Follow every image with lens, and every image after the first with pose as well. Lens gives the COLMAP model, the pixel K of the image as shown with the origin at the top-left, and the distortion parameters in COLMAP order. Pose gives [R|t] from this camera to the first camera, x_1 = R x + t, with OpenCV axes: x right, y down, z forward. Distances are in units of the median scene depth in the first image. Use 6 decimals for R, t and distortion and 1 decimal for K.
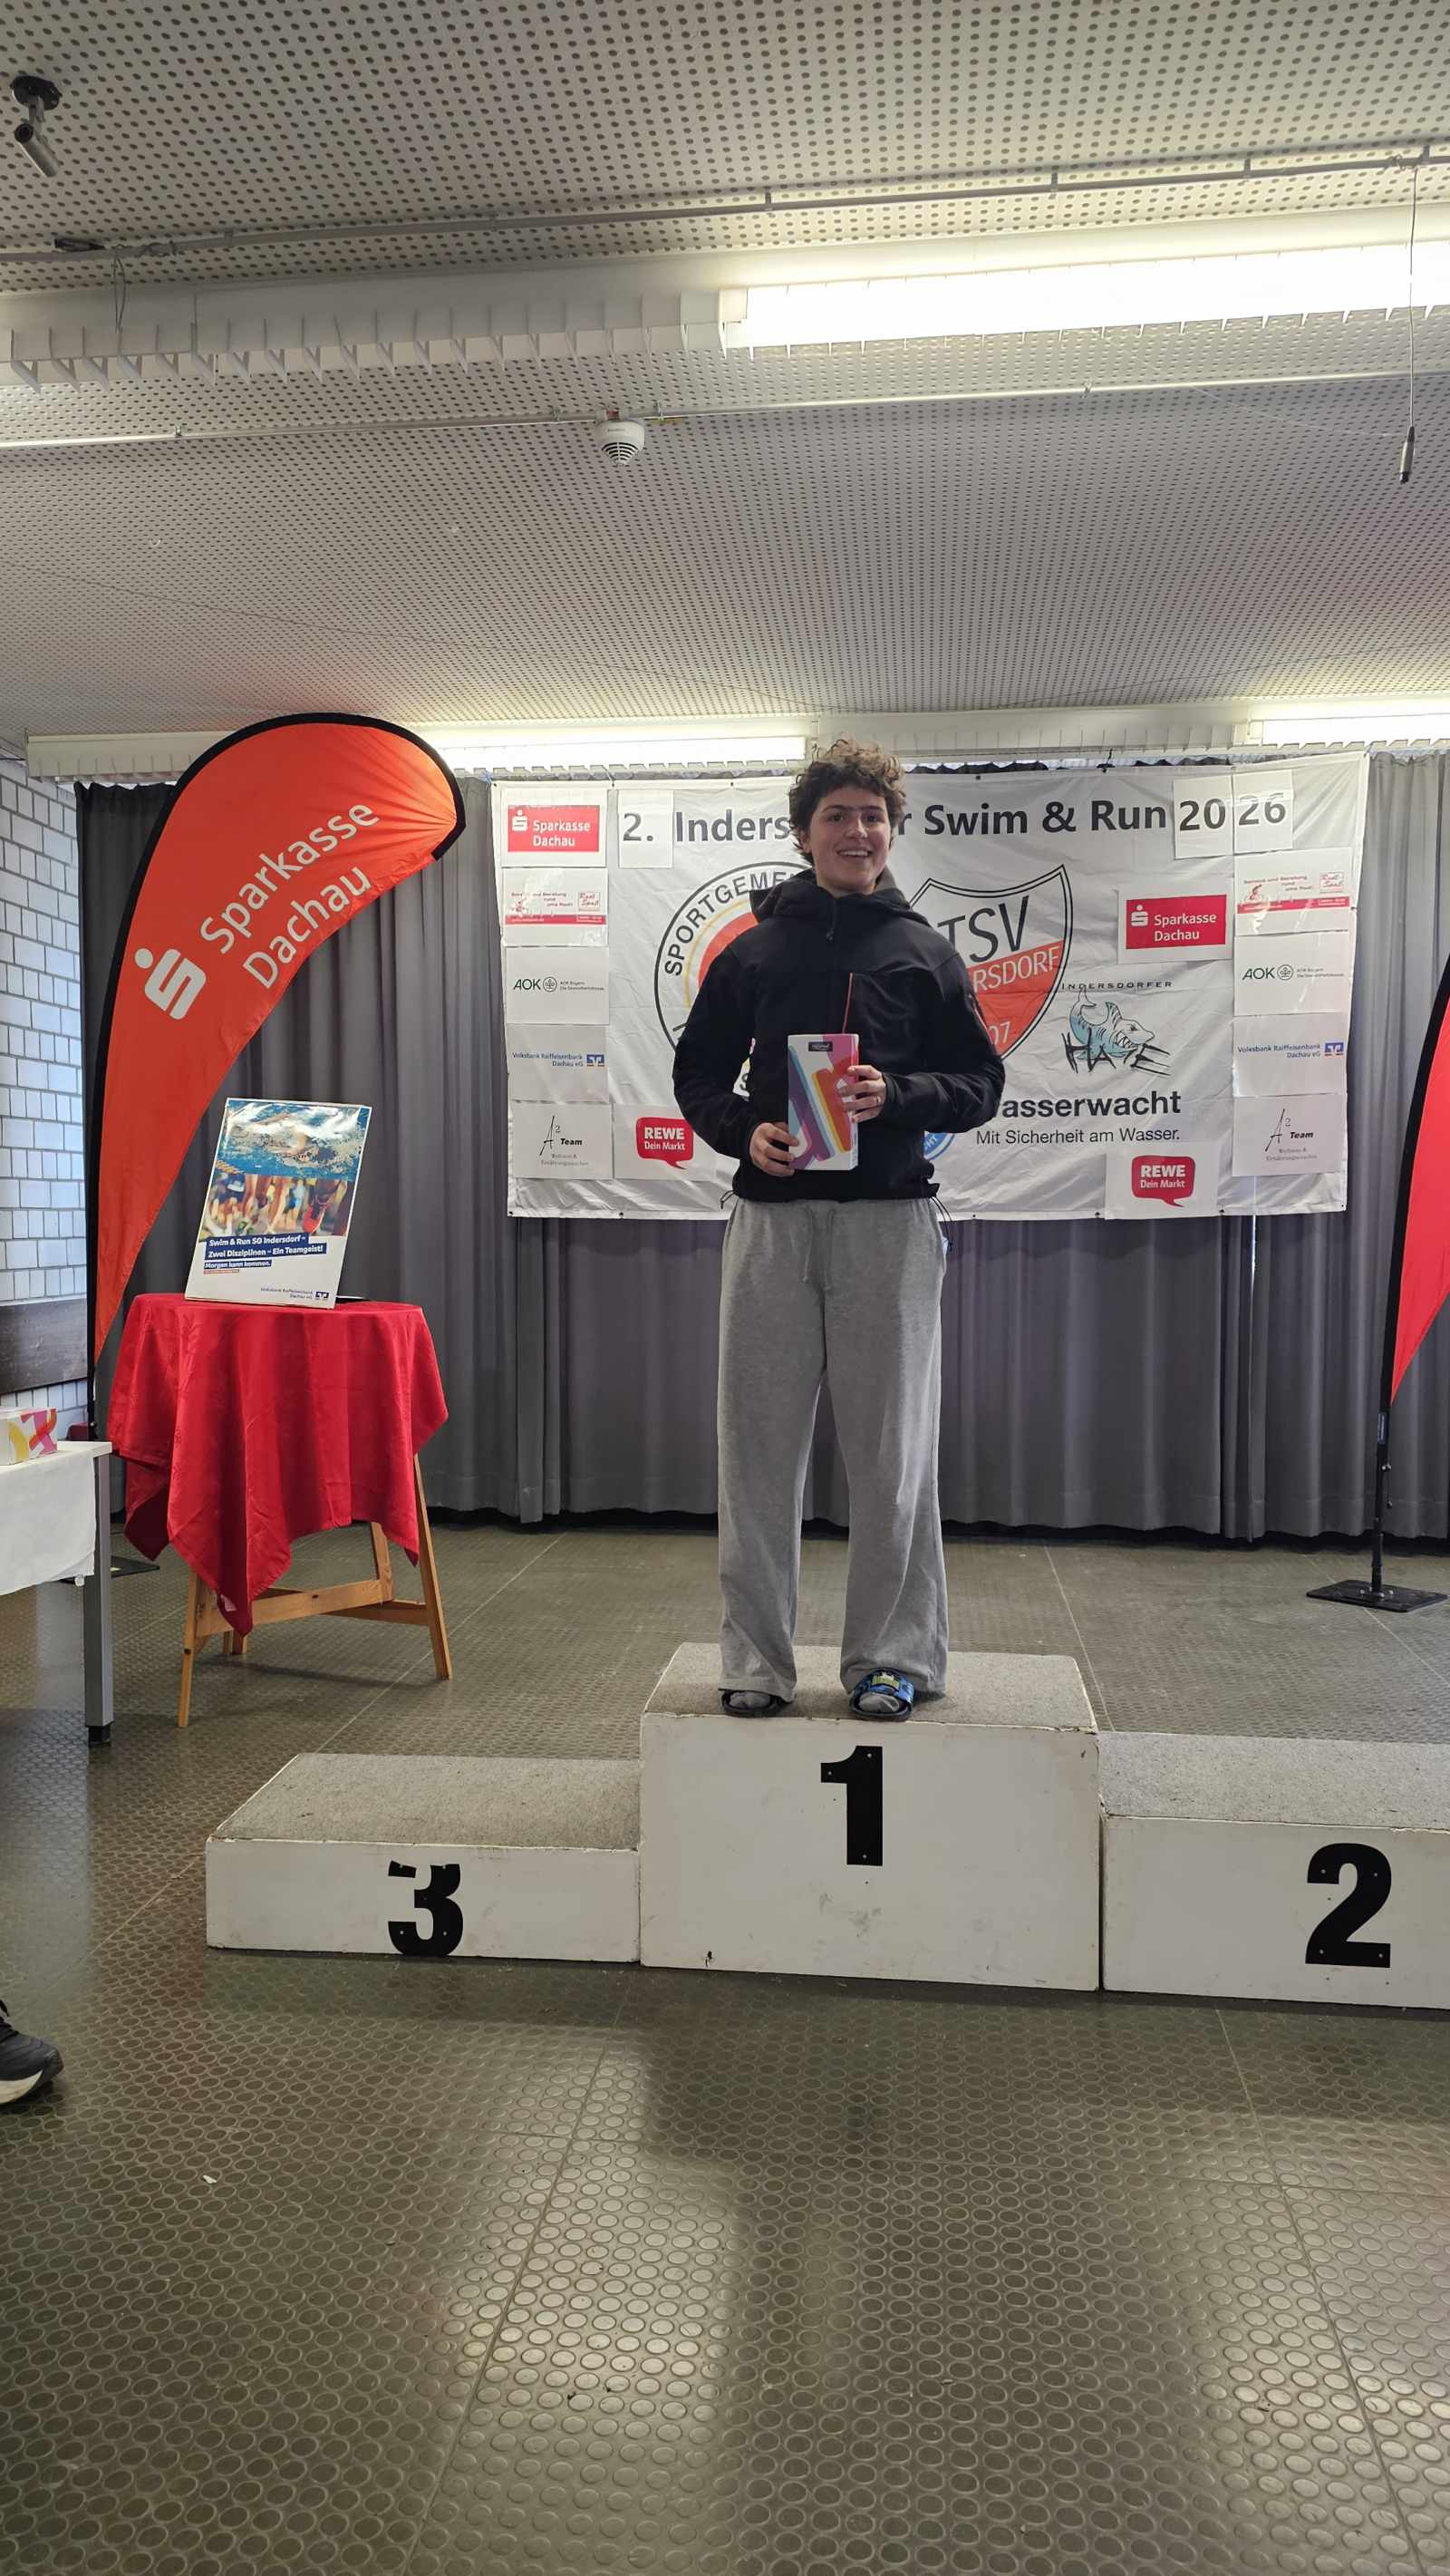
lens RADIAL K [[1756.2, 0, 723.9], [0, 1756.2, 1331.5], [0, 0, 1]] dist [0.064198, -0.070485]
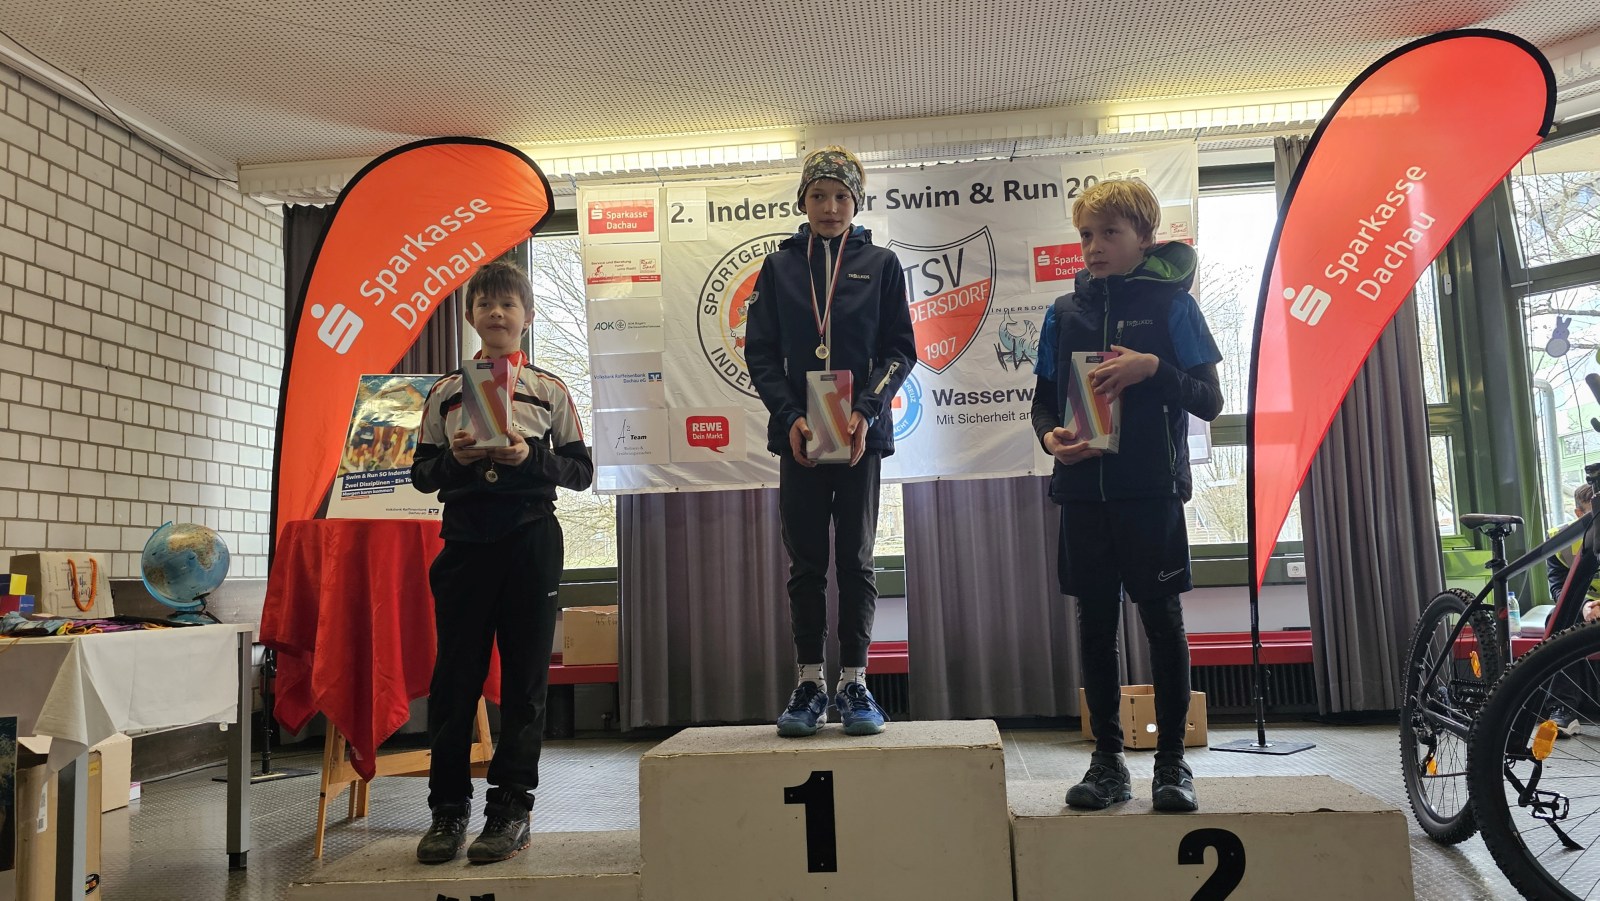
lens RADIAL K [[1285.3, 0, 814.9], [0, 1285.3, 446.4], [0, 0, 1]] dist [0.083039, -0.118606]
pose [[0.999109, -0.038610, 0.017049, 0.032994], [0.040969, 0.984264, -0.171888, 0.077420], [-0.010144, 0.172433, 0.984969, 0.028943]]
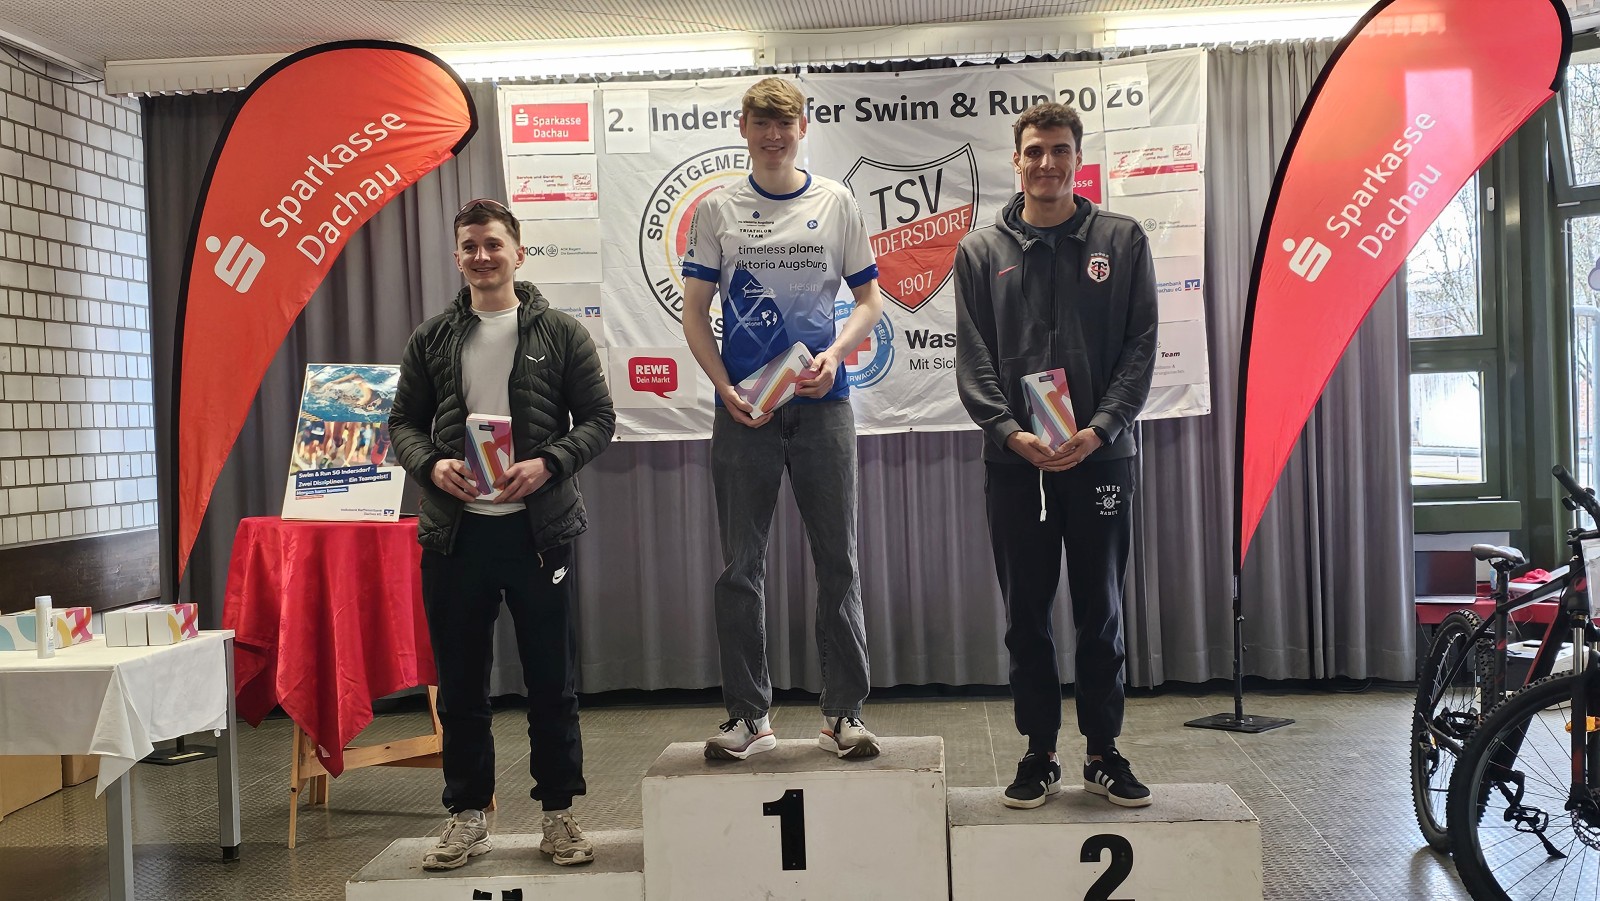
lens RADIAL K [[1848.3, 0, 826.3], [0, 1848.3, 469.6], [0, 0, 1]] dist [0.111775, -0.227316]
pose [[0.997978, -0.039074, 0.050141, 0.019475], [0.041247, 0.998220, -0.043067, 0.014611], [-0.048369, 0.045048, 0.997813, -0.276940]]
